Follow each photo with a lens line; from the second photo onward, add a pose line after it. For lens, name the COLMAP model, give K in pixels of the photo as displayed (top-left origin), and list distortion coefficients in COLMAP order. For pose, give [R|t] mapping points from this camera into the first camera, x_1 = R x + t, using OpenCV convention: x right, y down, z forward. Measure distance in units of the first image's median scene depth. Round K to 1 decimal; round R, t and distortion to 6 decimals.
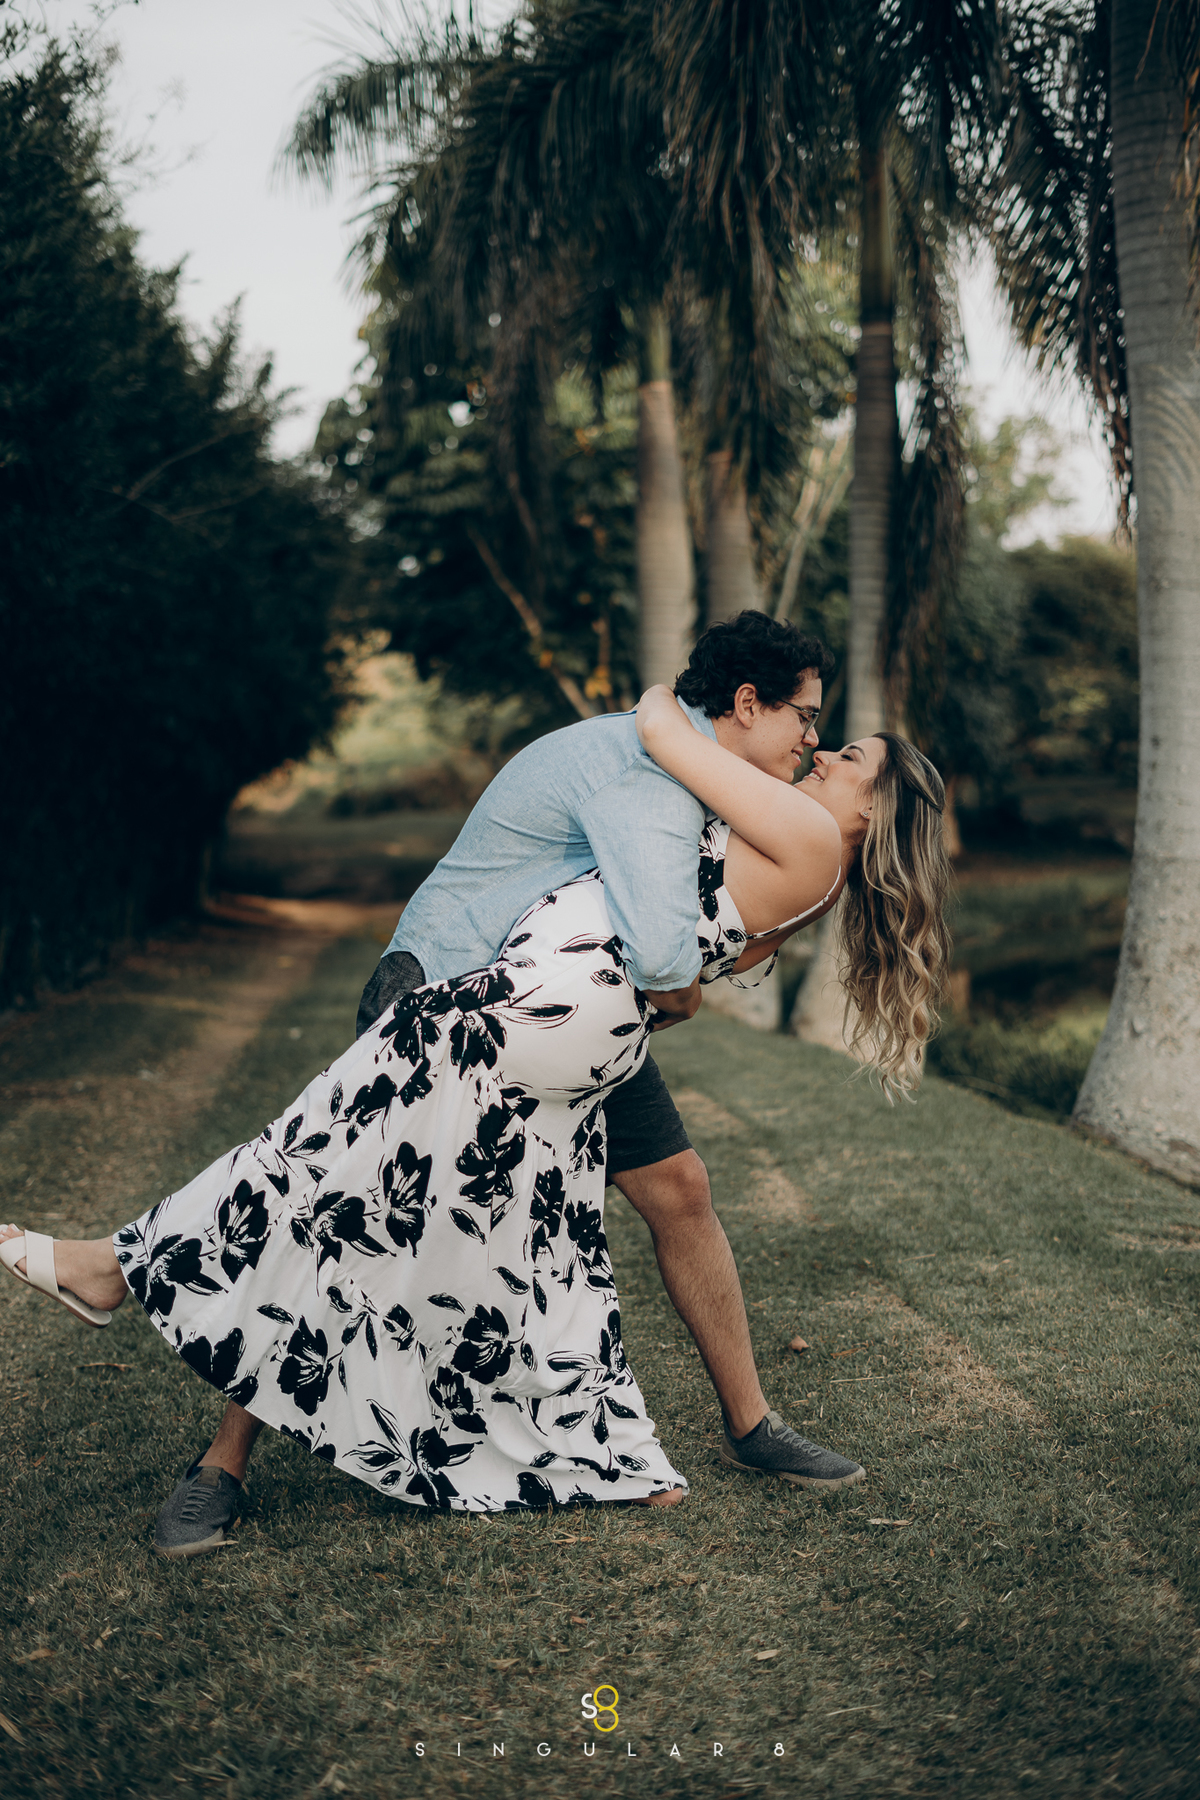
lens RADIAL K [[2642.8, 0, 608.7], [0, 2642.8, 911.3], [0, 0, 1]] dist [-0.001893, 0.000000]
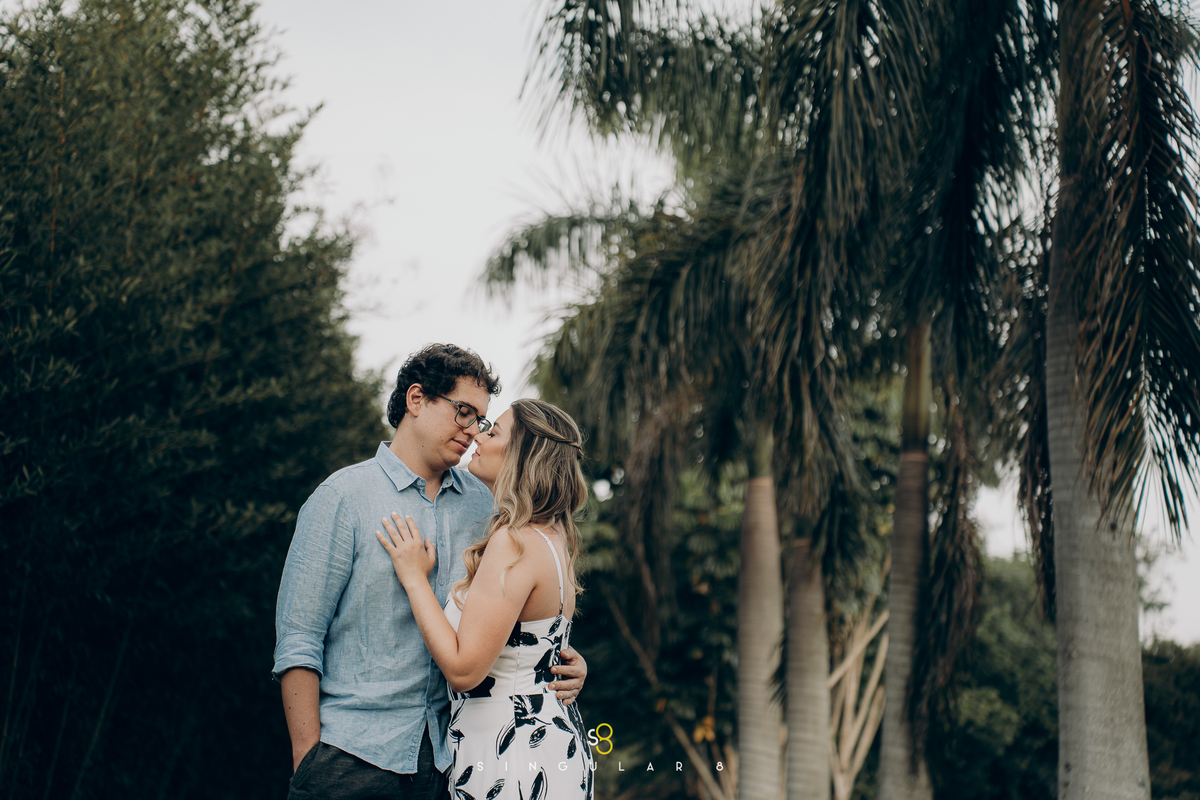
lens RADIAL K [[2475.9, 0, 601.2], [0, 2475.9, 399.7], [0, 0, 1]] dist [0.576472, 0.000000]
pose [[0.996441, 0.060511, -0.058684, 0.010129], [-0.071945, 0.973290, -0.218014, 0.023267], [0.043925, 0.221460, 0.974180, -0.149011]]
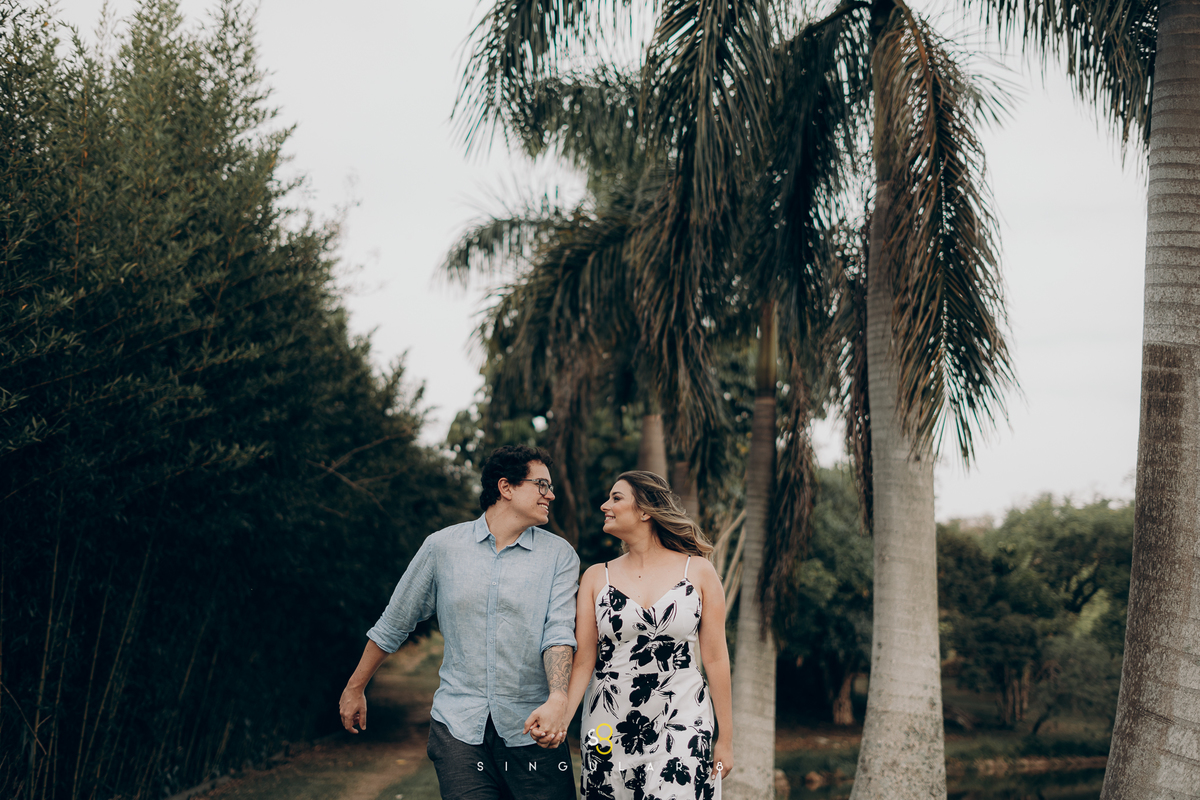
lens RADIAL K [[1761.9, 0, 605.7], [0, 1761.9, 399.6], [0, 0, 1]] dist [-0.001893, 0.000000]
pose [[0.998051, 0.057655, -0.023882, 0.014707], [-0.061219, 0.978827, -0.195320, 0.007025], [0.012115, 0.196402, 0.980449, -0.085122]]
